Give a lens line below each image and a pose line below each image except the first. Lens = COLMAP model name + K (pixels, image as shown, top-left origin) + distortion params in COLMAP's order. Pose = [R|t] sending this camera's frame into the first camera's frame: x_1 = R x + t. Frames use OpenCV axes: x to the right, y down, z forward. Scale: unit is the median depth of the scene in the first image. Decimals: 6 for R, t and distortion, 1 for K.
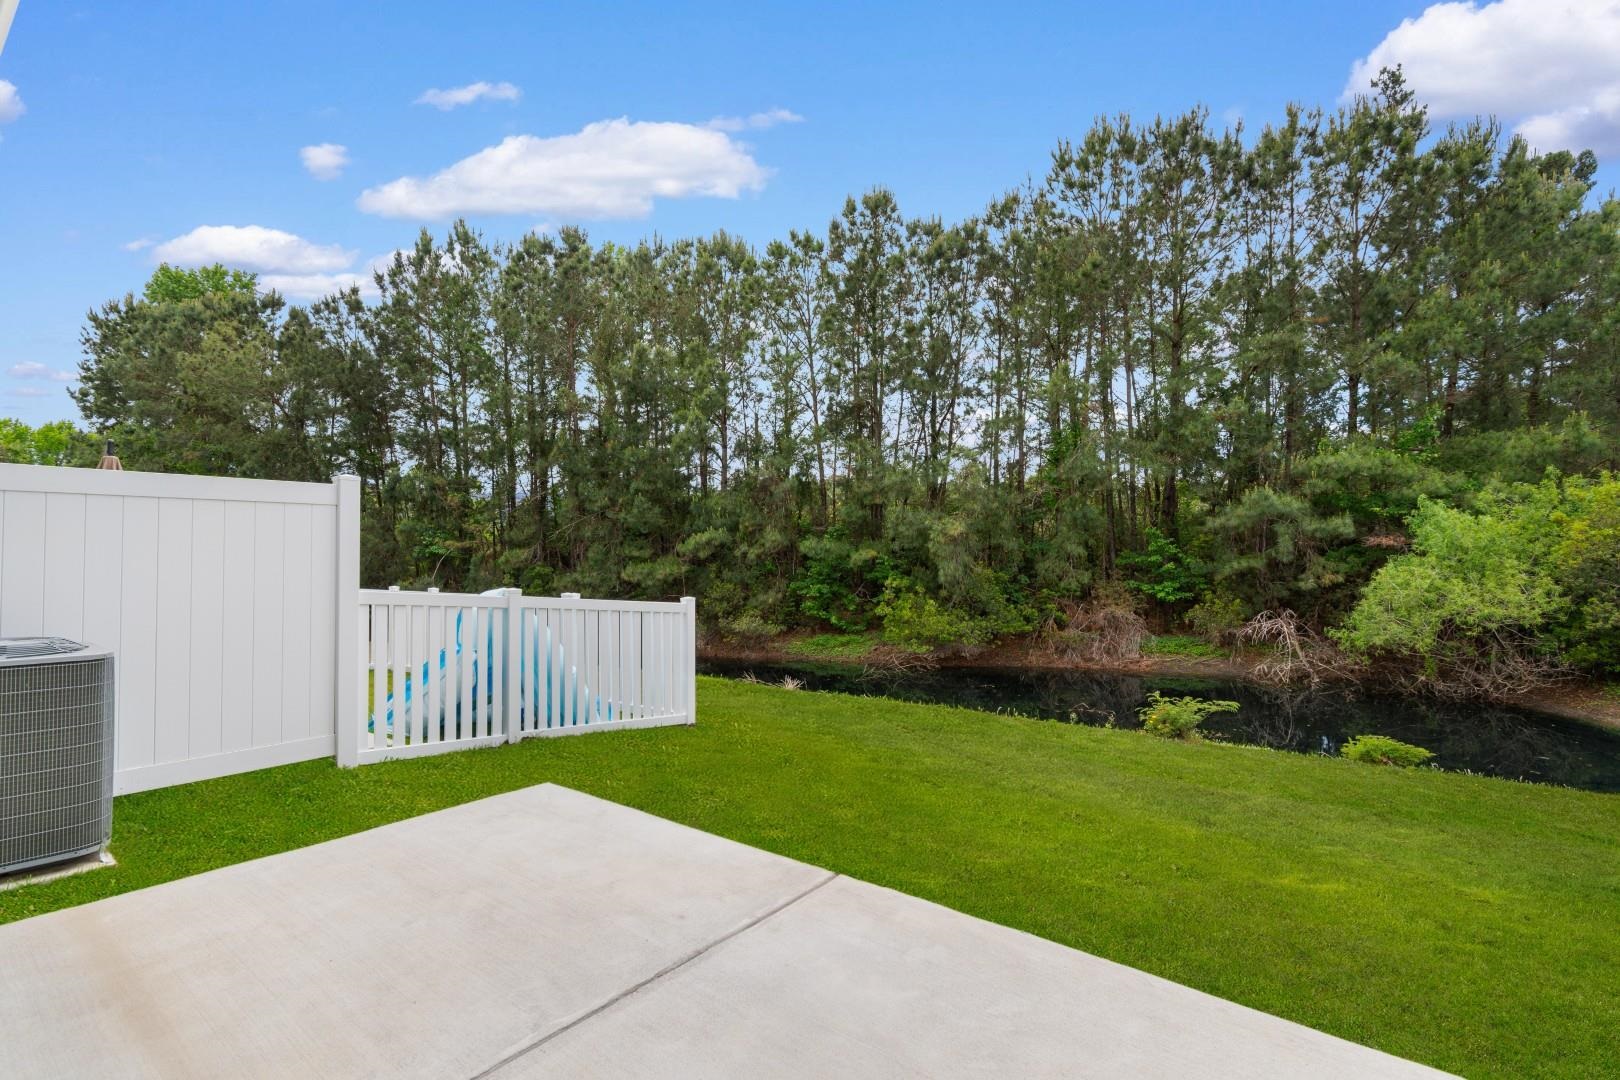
lens RADIAL K [[755.1, 0, 810.0], [0, 755.1, 540.0], [0, 0, 1]] dist [-0.000341, -0.000179]
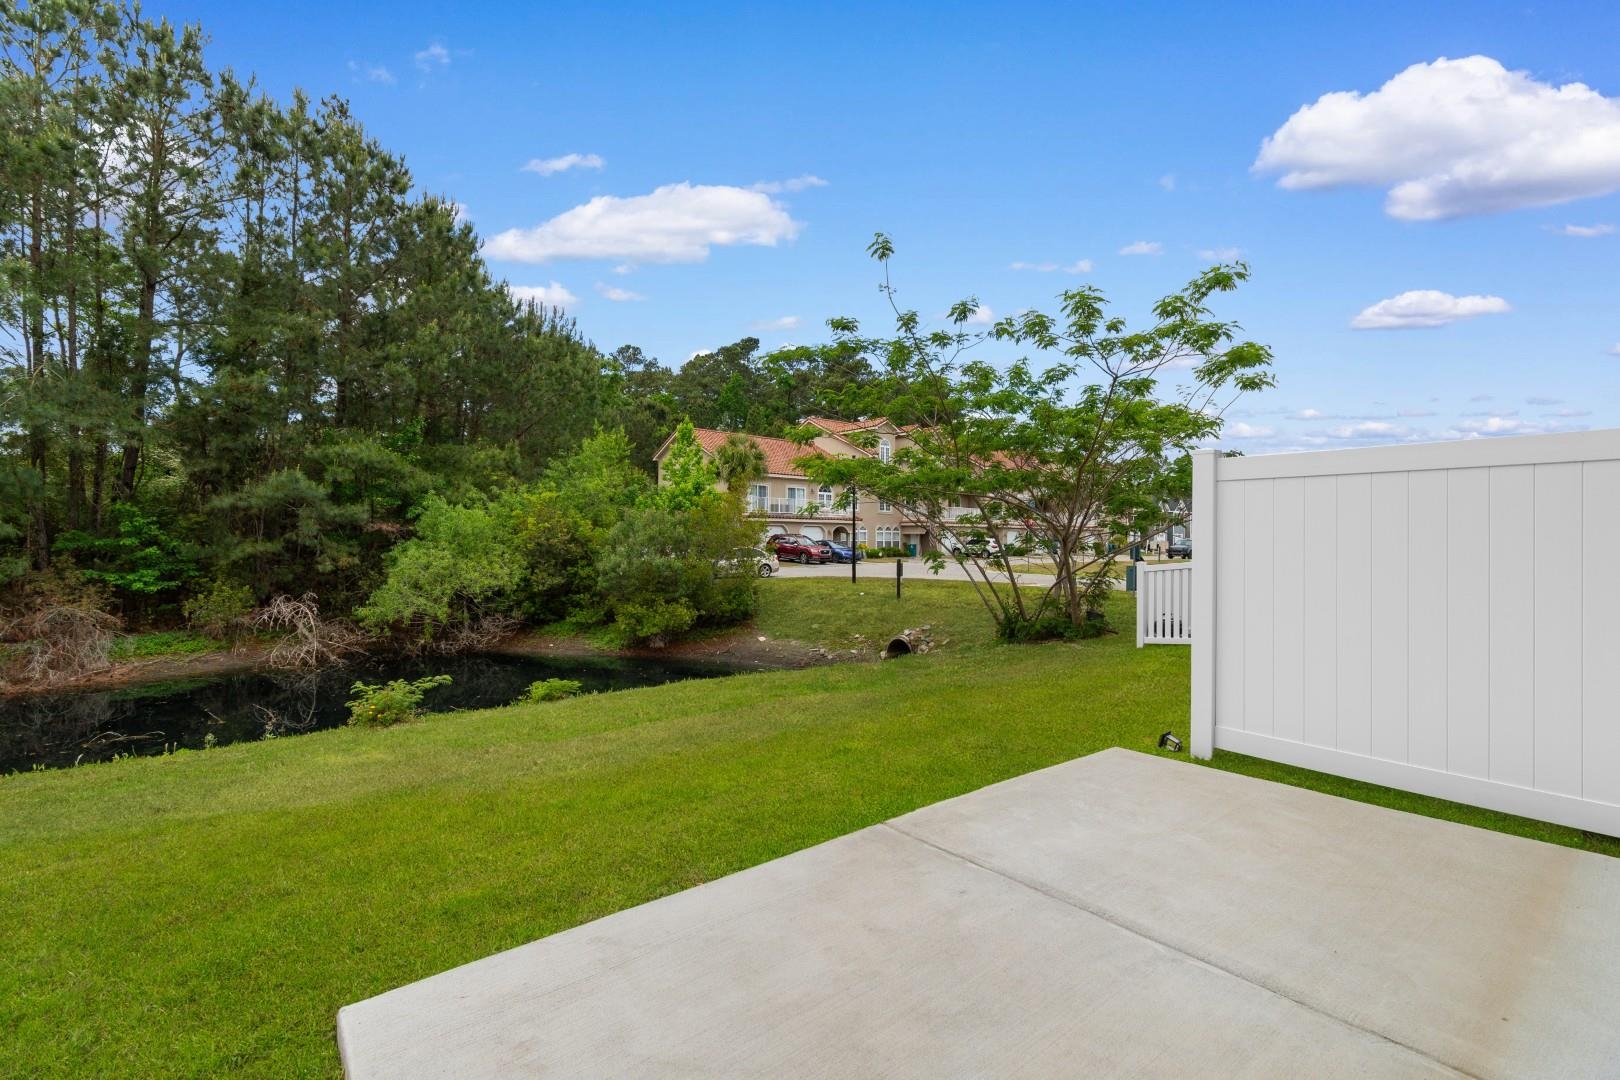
lens RADIAL K [[714.7, 0, 810.0], [0, 714.7, 540.0], [0, 0, 1]] dist [0.000202, 0.000065]
pose [[0.218286, 0.007135, 0.975859, -0.155466], [-0.027056, 0.999633, -0.001257, 0.004666], [-0.975510, -0.026129, 0.218399, 0.135212]]
